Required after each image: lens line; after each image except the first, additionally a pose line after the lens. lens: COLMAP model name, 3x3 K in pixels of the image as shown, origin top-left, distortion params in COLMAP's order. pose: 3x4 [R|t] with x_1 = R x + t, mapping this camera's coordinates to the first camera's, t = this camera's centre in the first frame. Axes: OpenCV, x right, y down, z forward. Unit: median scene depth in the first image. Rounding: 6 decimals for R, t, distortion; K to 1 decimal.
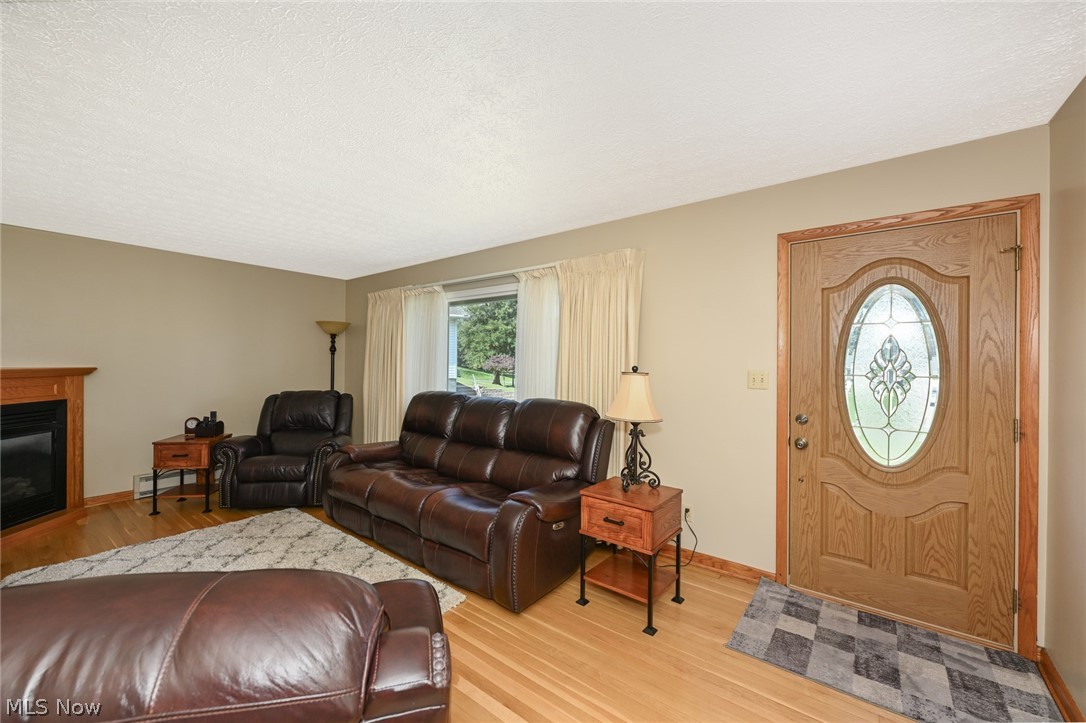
lens RADIAL K [[441.8, 0, 534.6], [0, 441.8, 361.4], [0, 0, 1]] dist [0.000233, 0.000049]
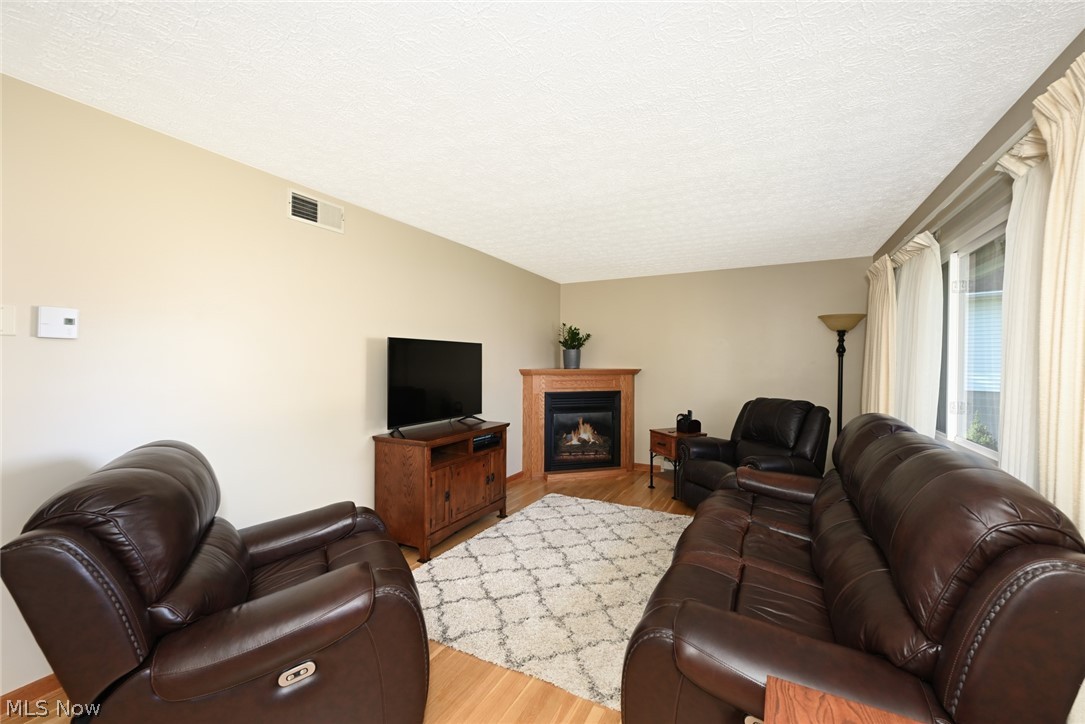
lens RADIAL K [[441.4, 0, 536.9], [0, 441.4, 362.9], [0, 0, 1]] dist [0.000233, 0.000049]
pose [[0.189424, -0.002321, -0.981893, 0.287068], [-0.005019, 0.999982, -0.003332, 0.001261], [0.981883, 0.005559, 0.189409, 0.433091]]
